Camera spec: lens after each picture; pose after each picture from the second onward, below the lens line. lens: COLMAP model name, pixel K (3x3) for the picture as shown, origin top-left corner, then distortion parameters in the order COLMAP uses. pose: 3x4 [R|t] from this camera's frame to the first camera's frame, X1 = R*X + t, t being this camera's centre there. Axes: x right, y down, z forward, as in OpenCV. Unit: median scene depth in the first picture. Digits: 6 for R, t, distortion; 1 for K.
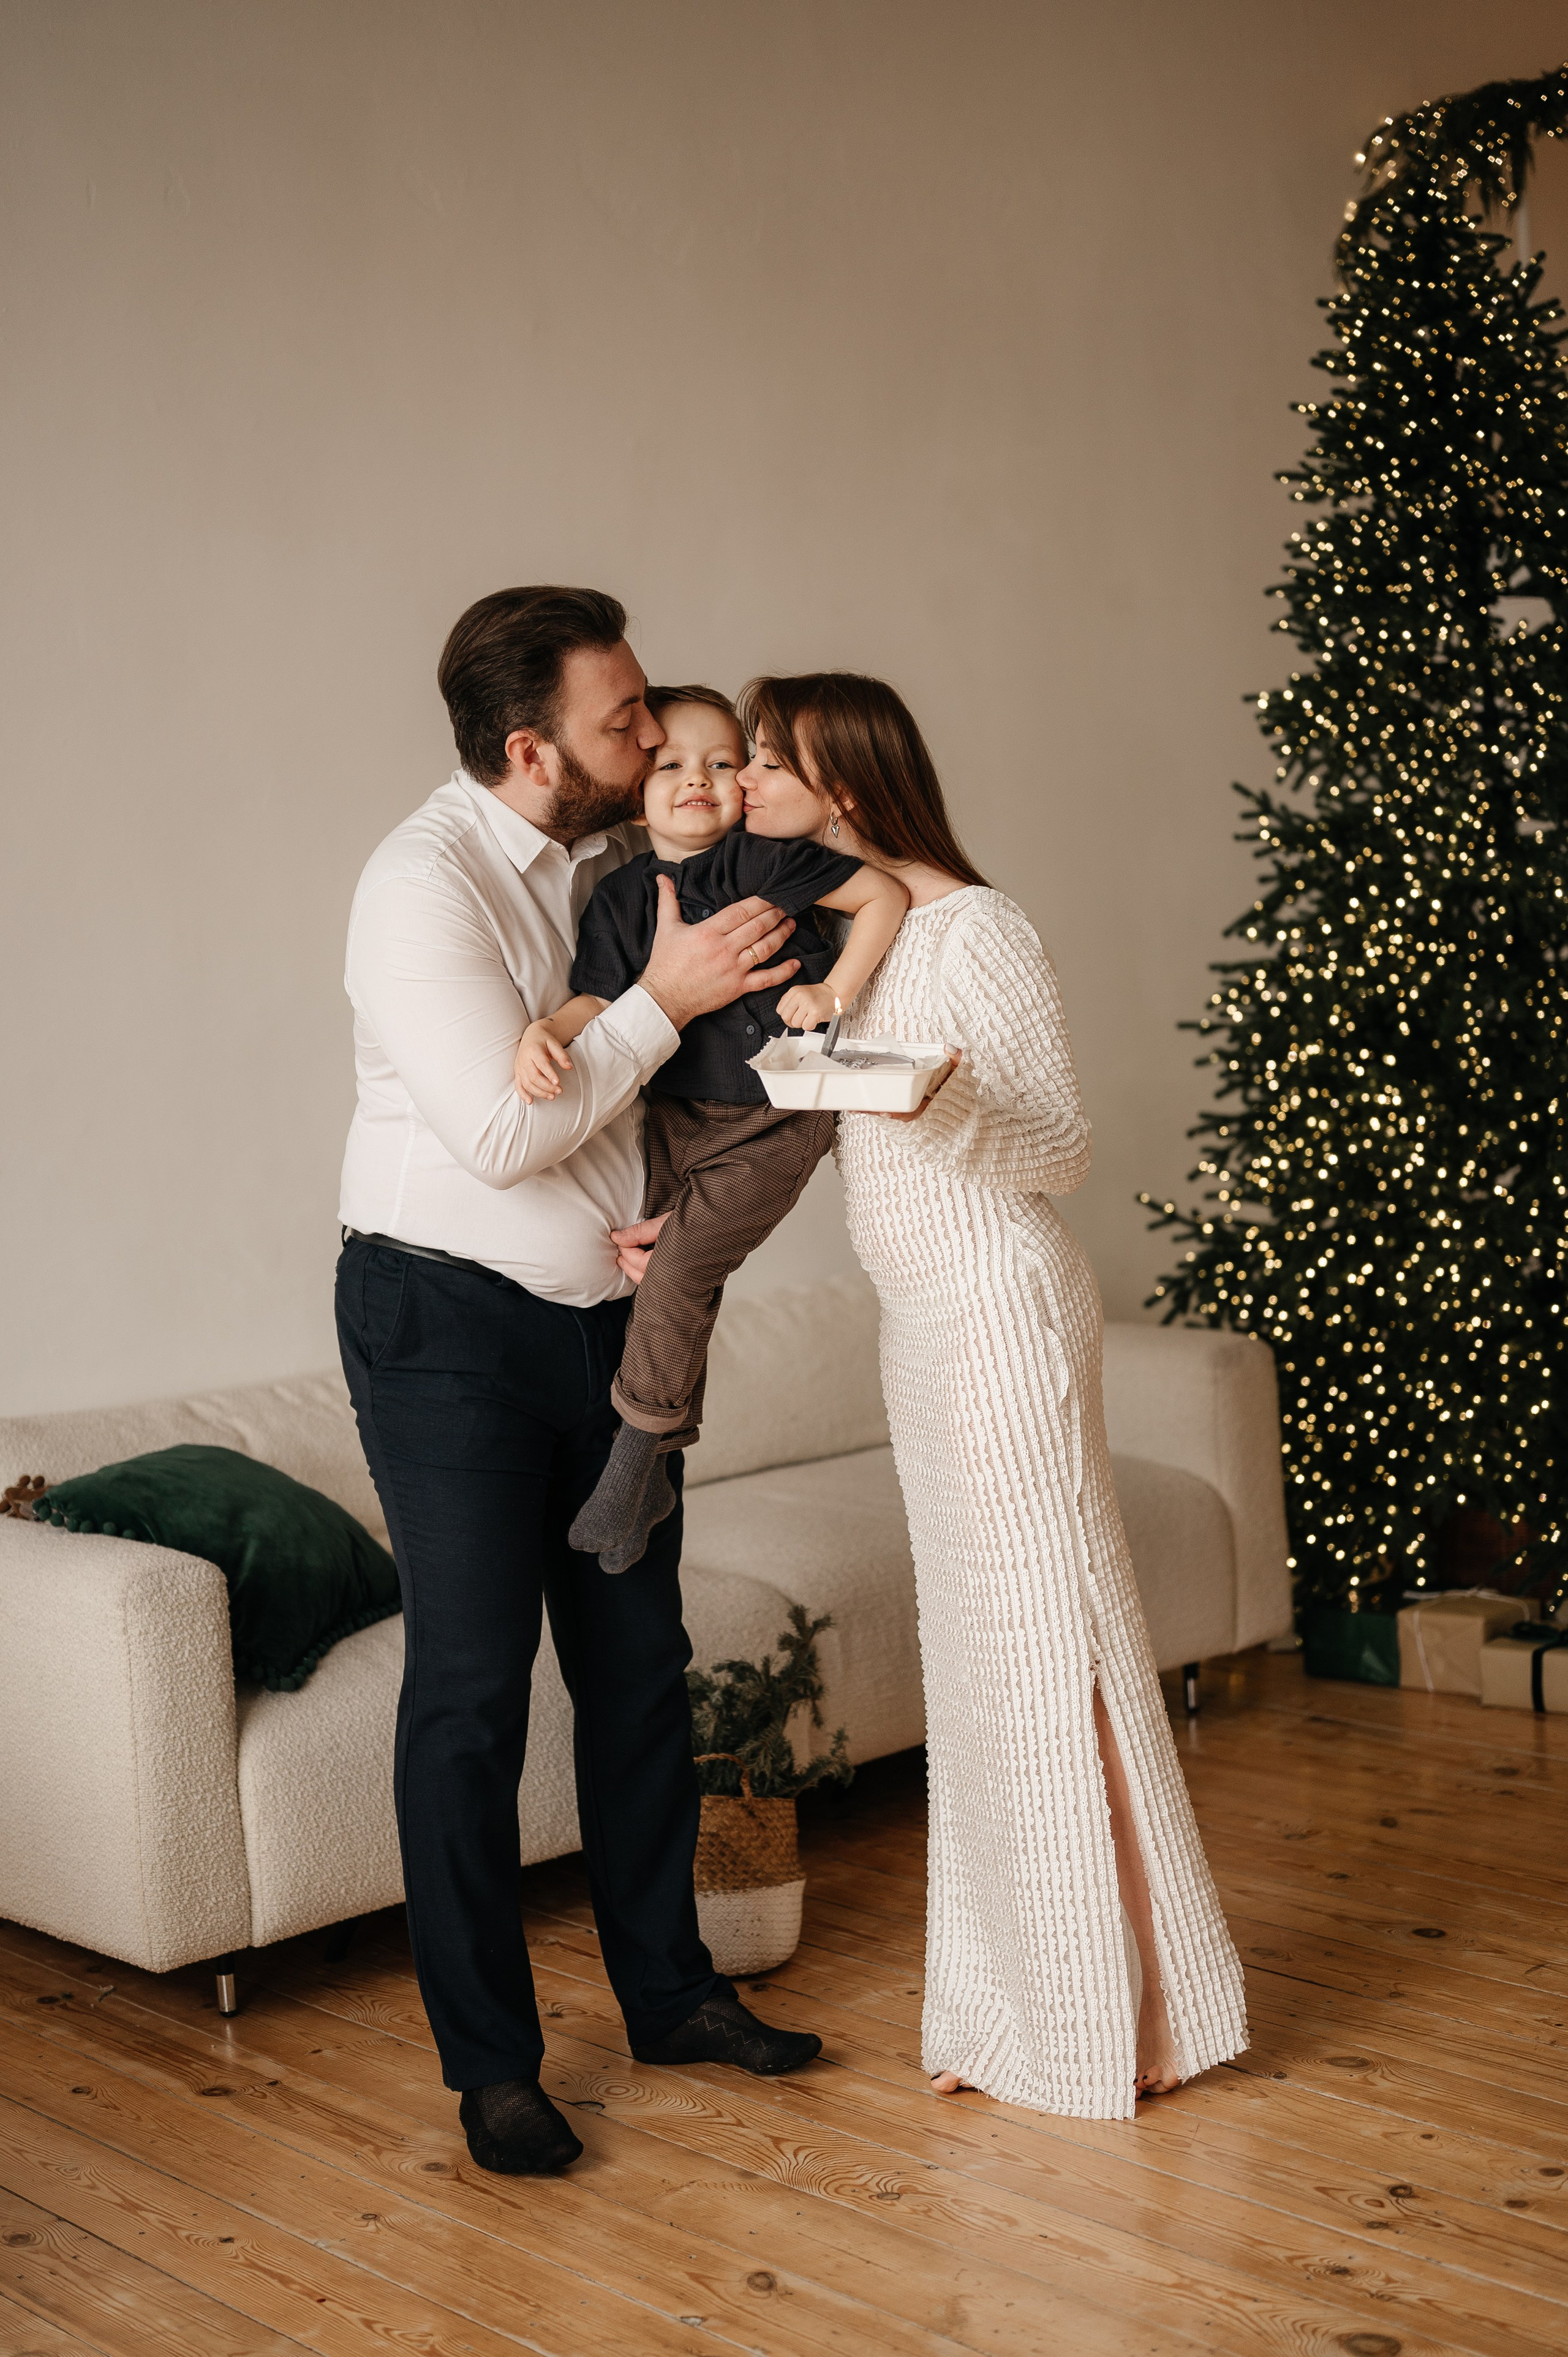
lens RADIAL K [[3418.0, 0, 751.1], [0, 3418.0, 1175.9], [0, 0, 1]] dist [0.005832, -0.010782]
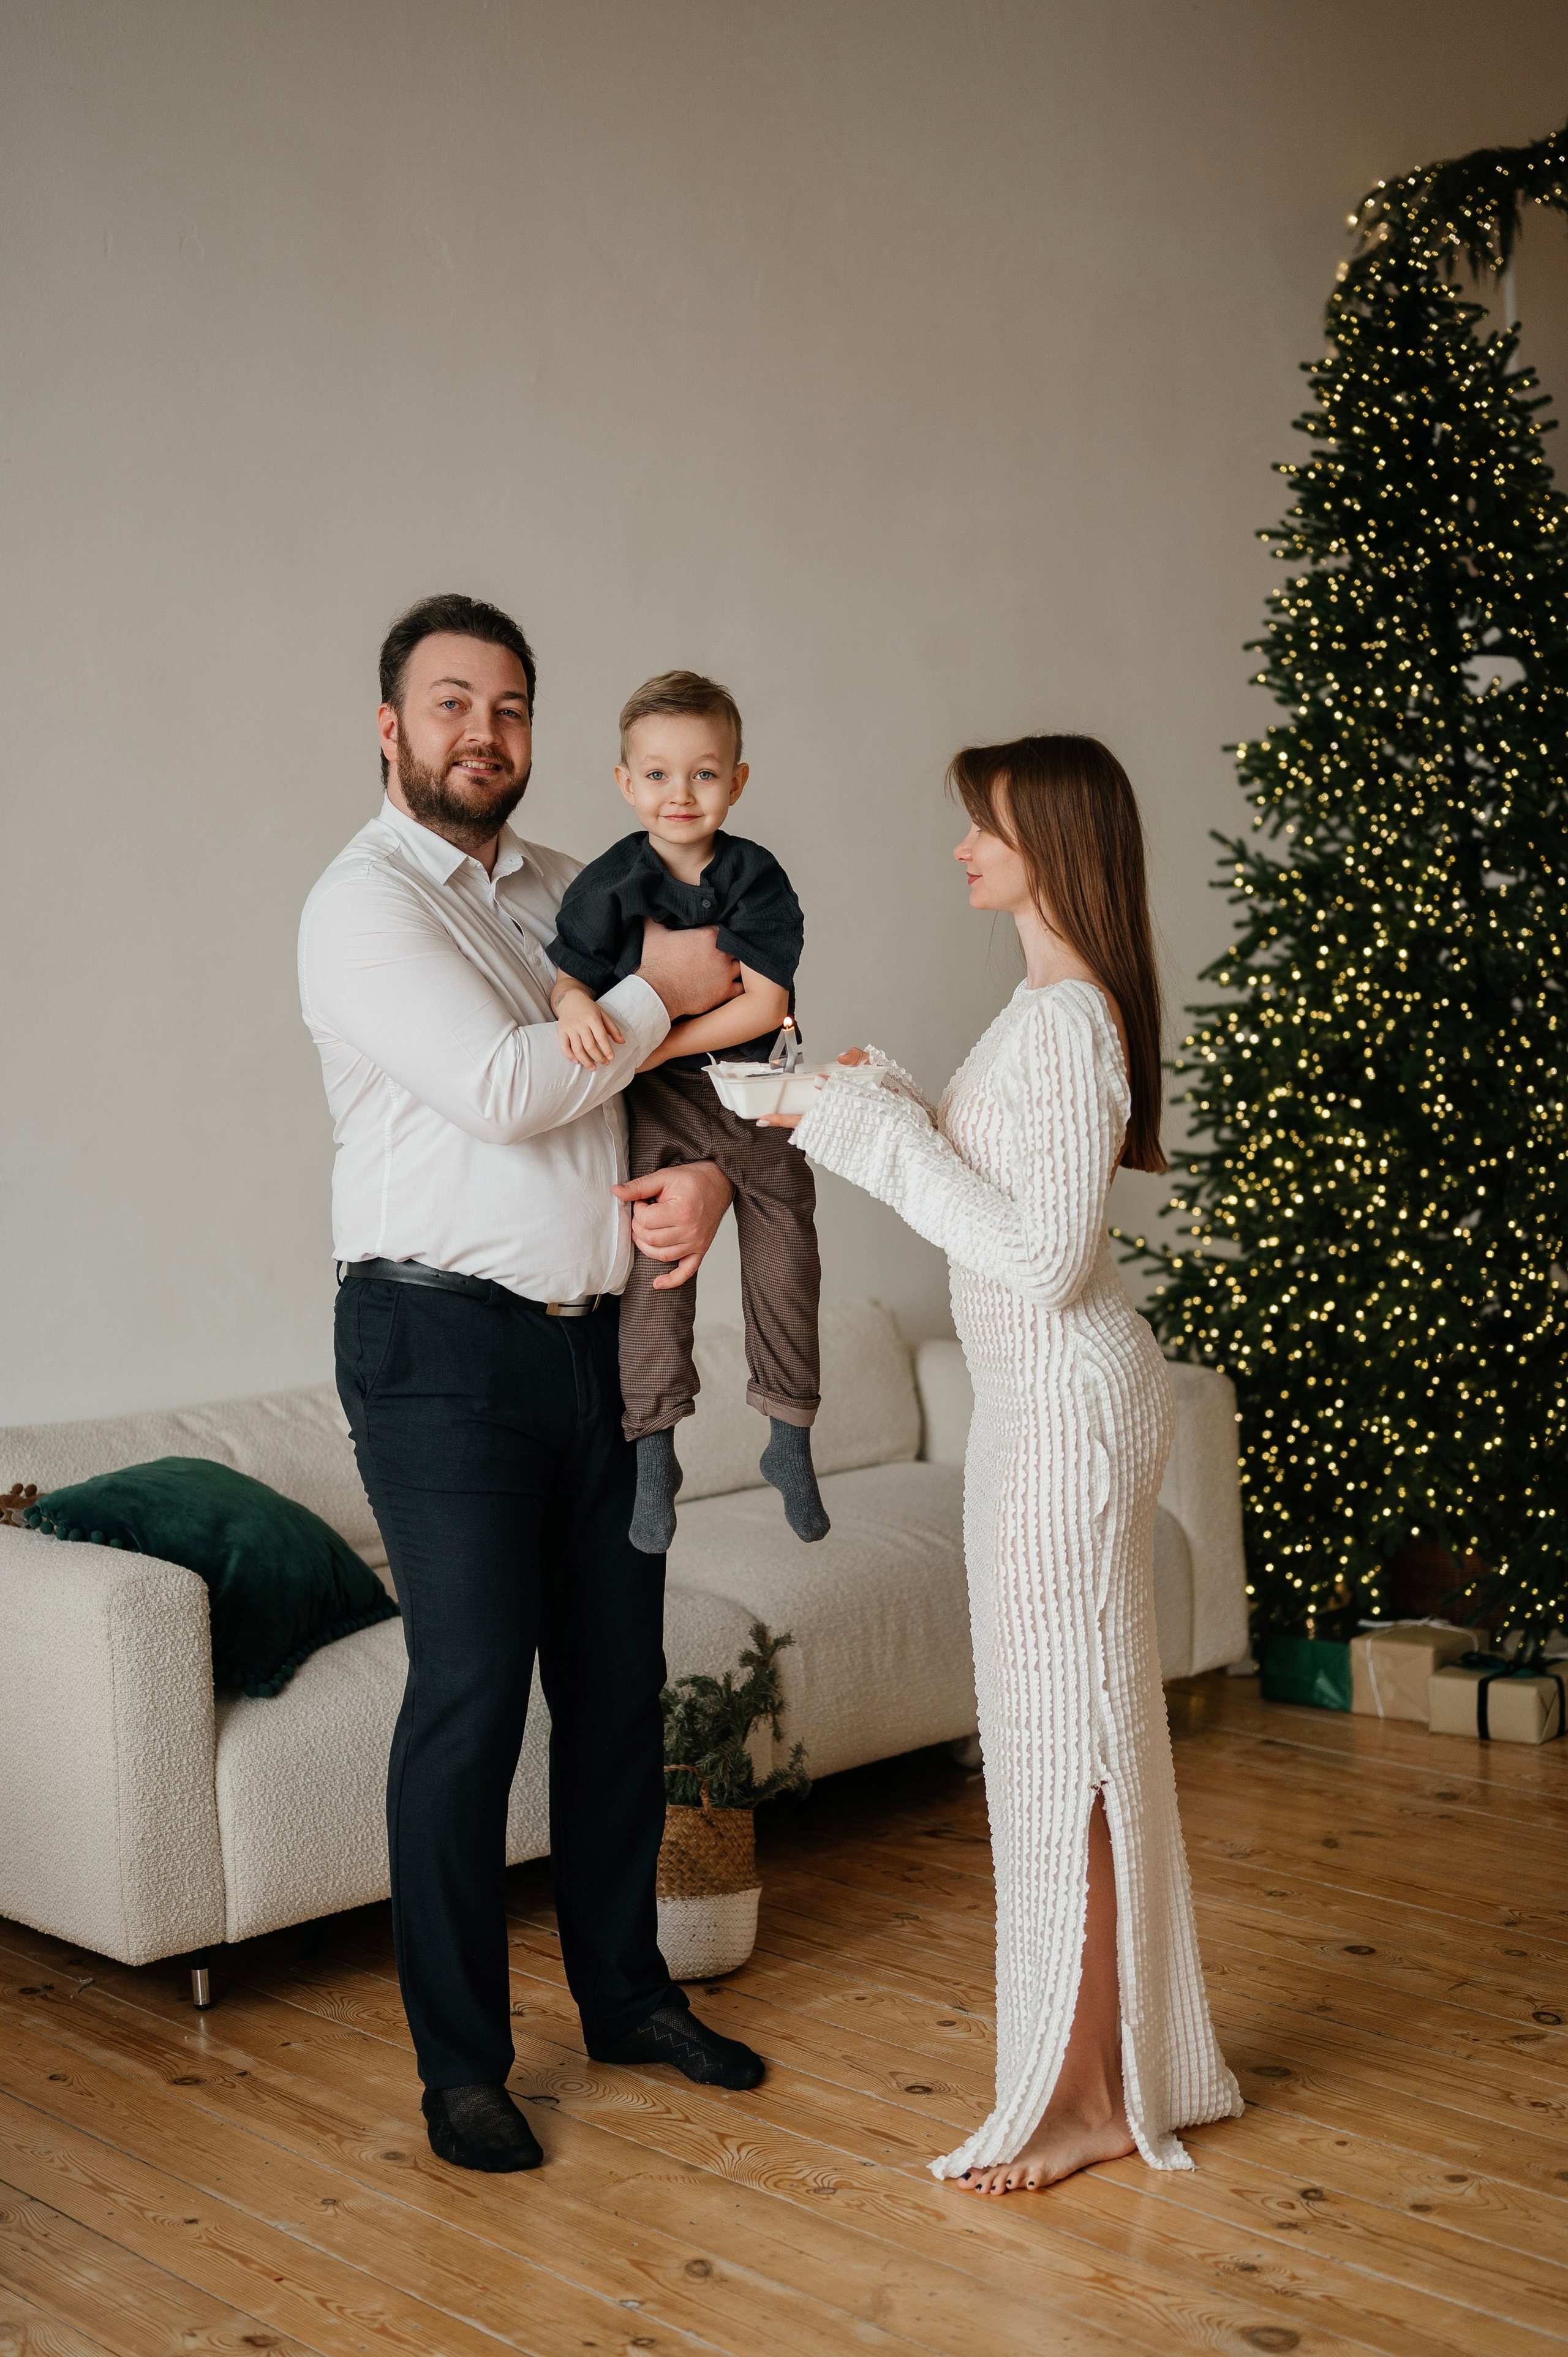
lens RADIAL K [[3422.0, 0, 784.0], [0, 3422.0, 1178.5], [0, 0, 1]] dist [0.005039, -0.007606]
pose [[0.999807, 0.019205, 0.004130, 0.010858], [-0.019194, 0.999812, -0.002717, -0.005199], [-0.004181, 0.002637, 0.999988, -0.030307]]
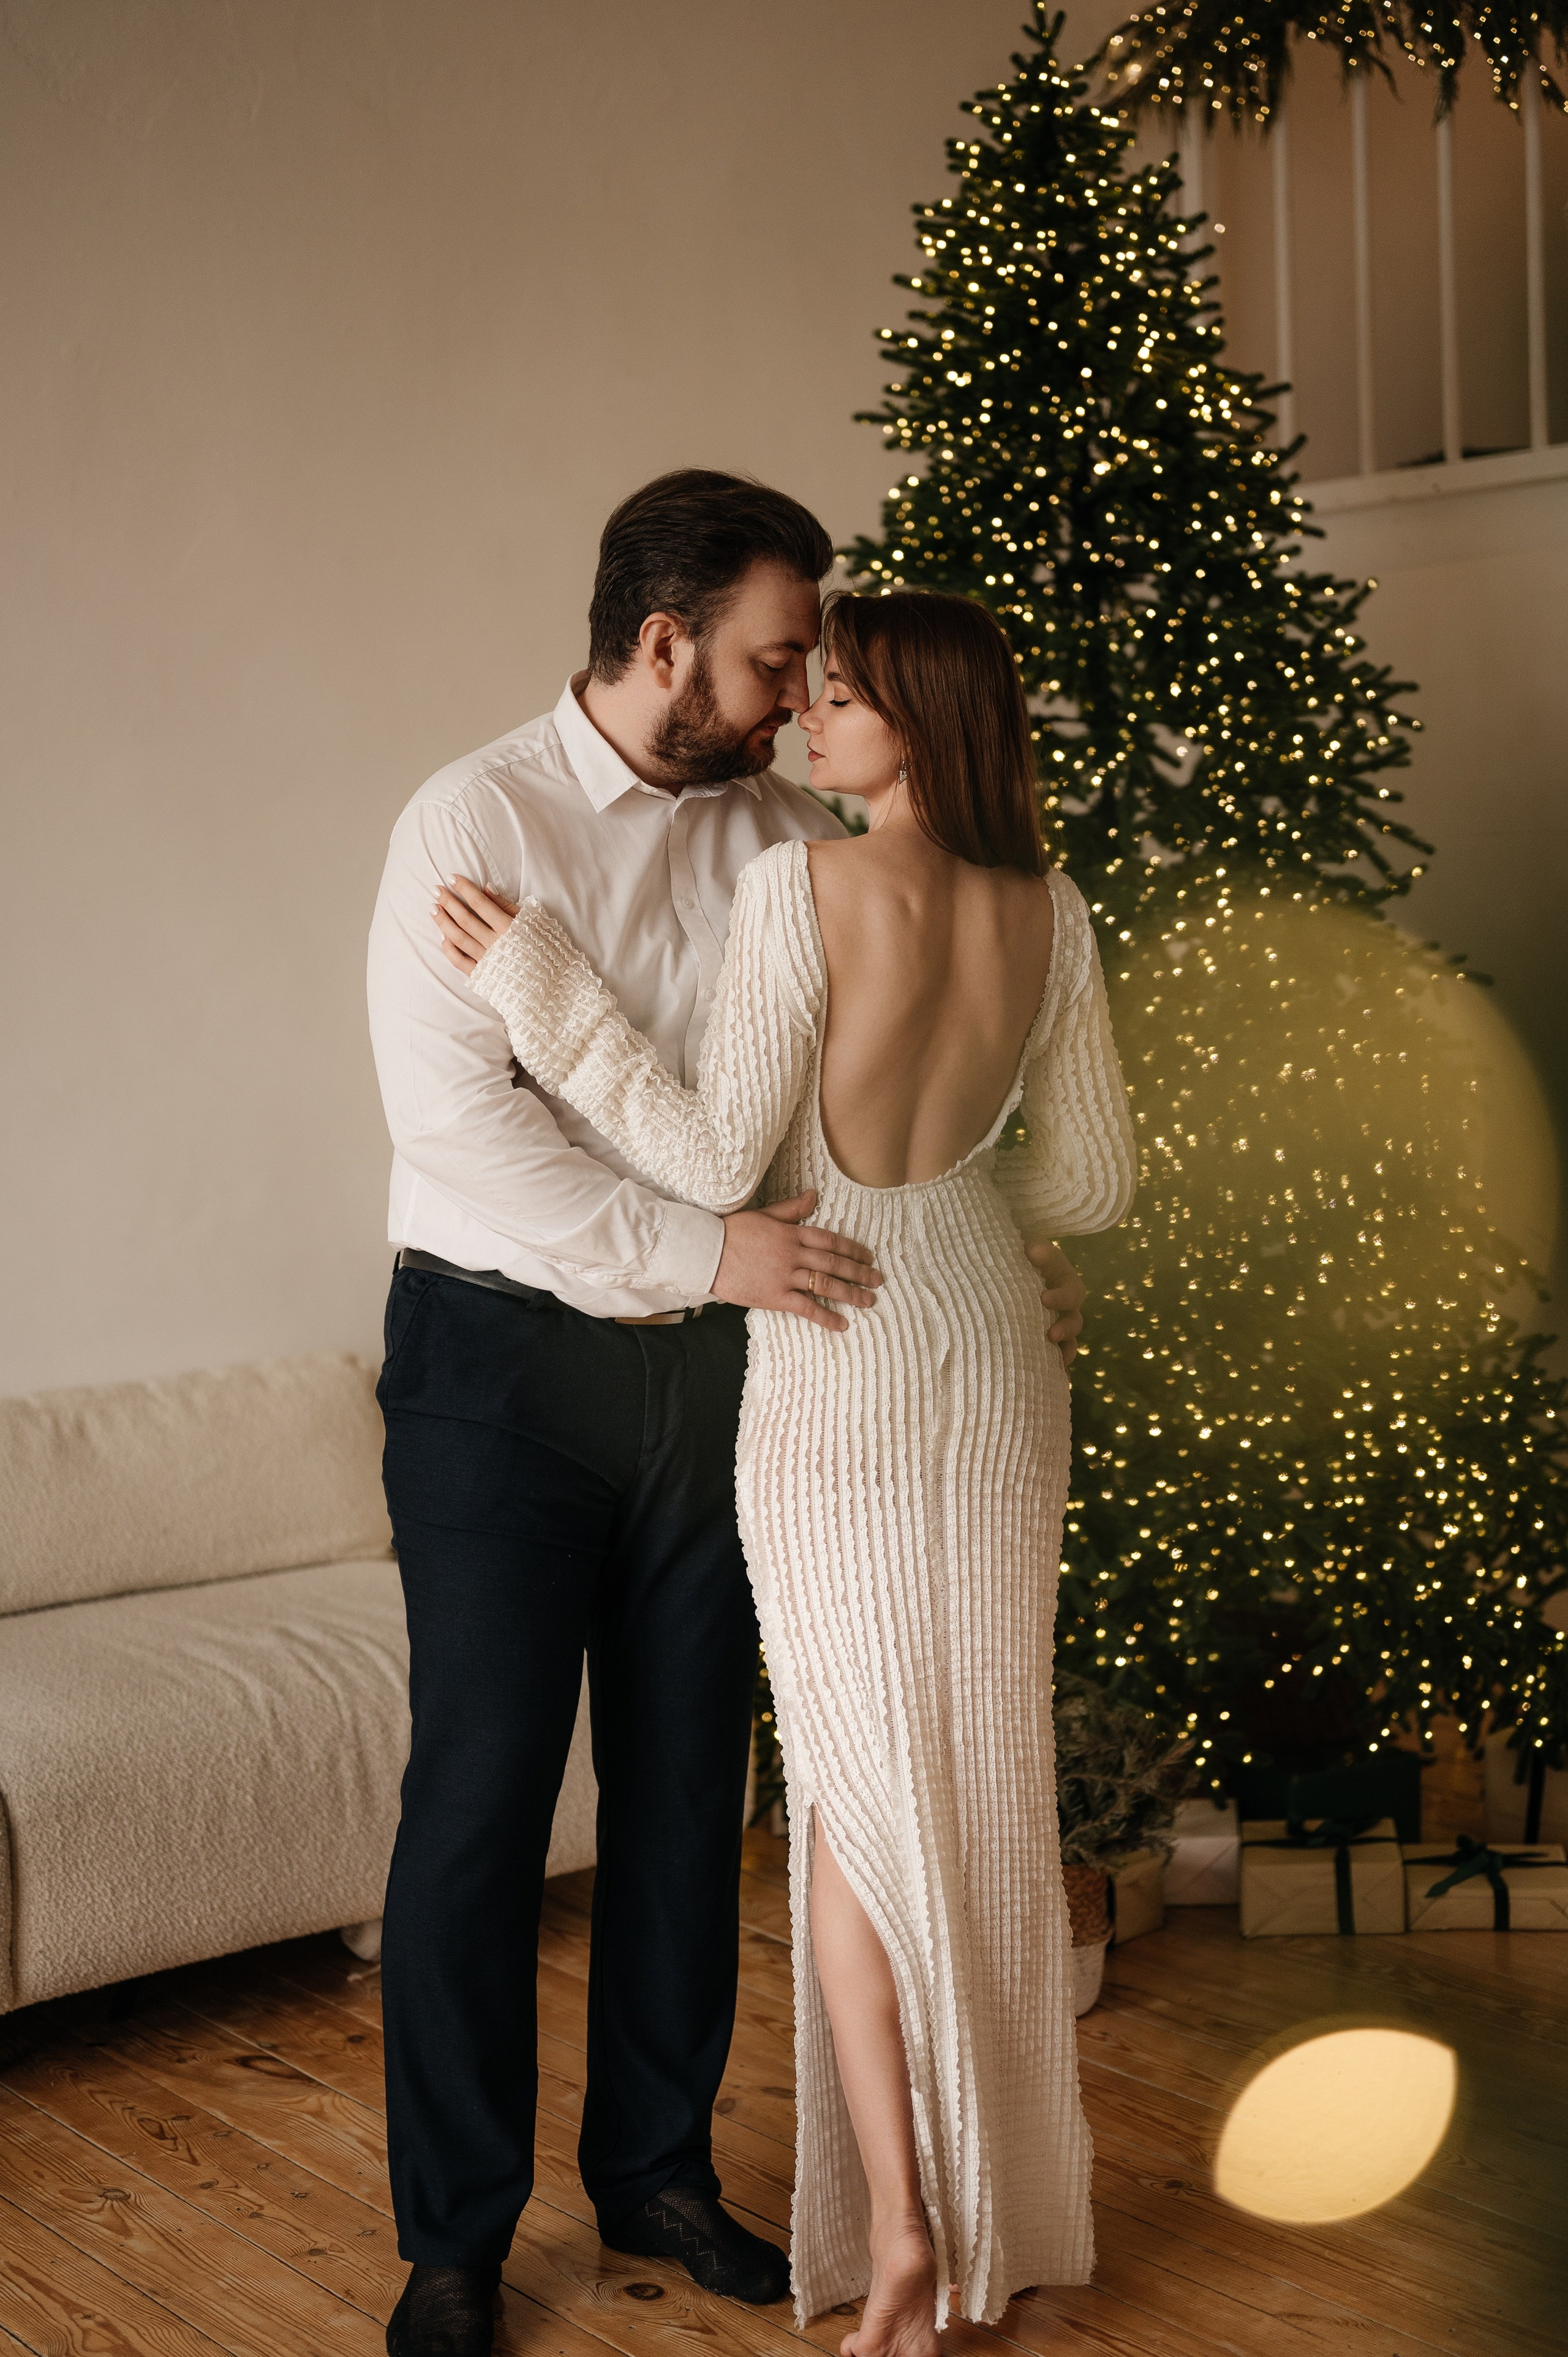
lens RADIAL K [[3412.4, 0, 784.4], [0, 3412.4, 1163.1], [0, 0, 1]] dist [0.030939, -0.049656]
pose [[0.997474, 0.043918, -0.055826, 0.195376], [-0.044004, 0.999031, -0.000300, -0.023657], [0.055759, 0.002755, 0.998440, 0.176623]]
